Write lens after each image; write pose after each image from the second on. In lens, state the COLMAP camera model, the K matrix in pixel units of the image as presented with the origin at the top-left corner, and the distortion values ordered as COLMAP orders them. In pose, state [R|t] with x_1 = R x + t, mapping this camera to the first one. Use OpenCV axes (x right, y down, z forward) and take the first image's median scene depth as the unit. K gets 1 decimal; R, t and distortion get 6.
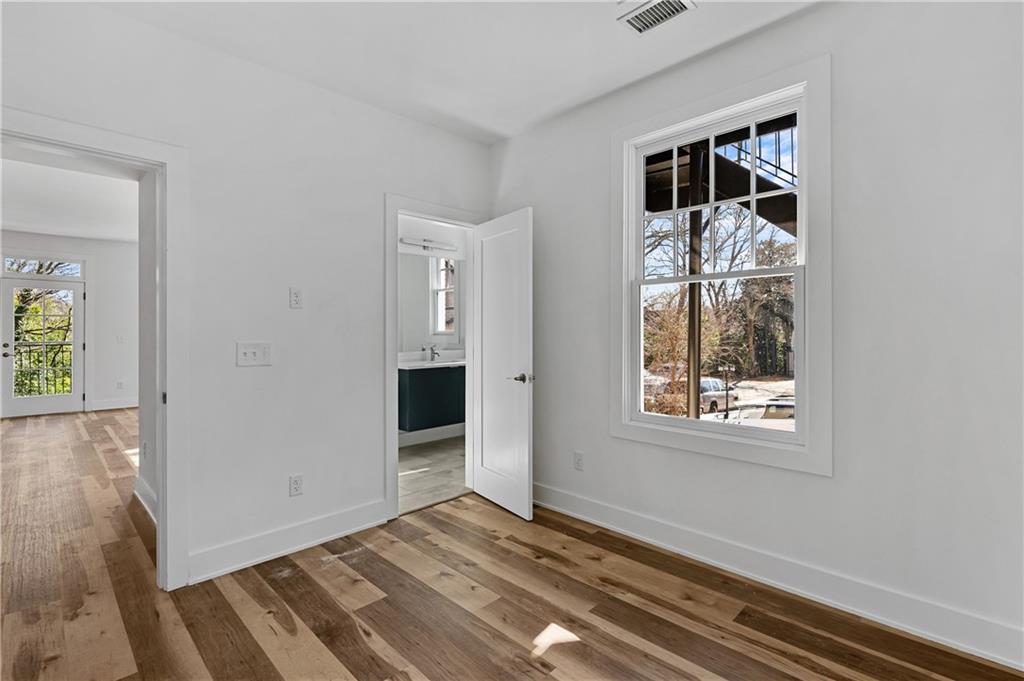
lens RADIAL K [[471.8, 0, 511.2], [0, 471.8, 338.8], [0, 0, 1]] dist [-0.007598, -0.000004]
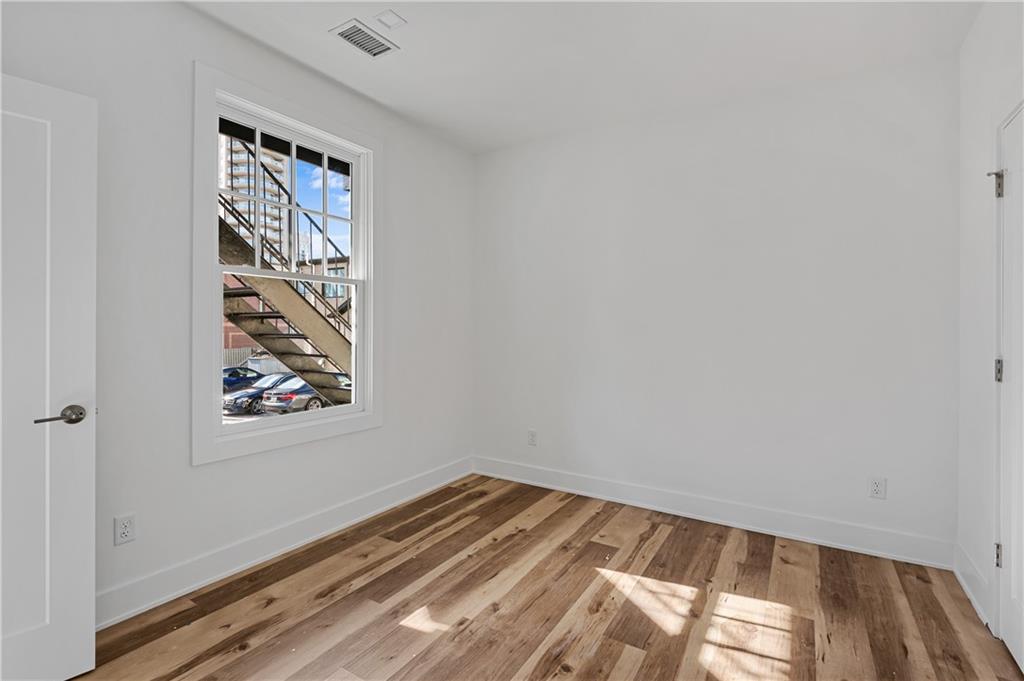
lens RADIAL K [[471.8, 0, 508.4], [0, 471.8, 331.6], [0, 0, 1]] dist [-0.007598, -0.000004]
pose [[-0.222846, -0.000365, 0.974854, -0.843916], [0.007938, 0.999966, 0.002189, -0.005331], [-0.974821, 0.008226, -0.222836, 0.909234]]
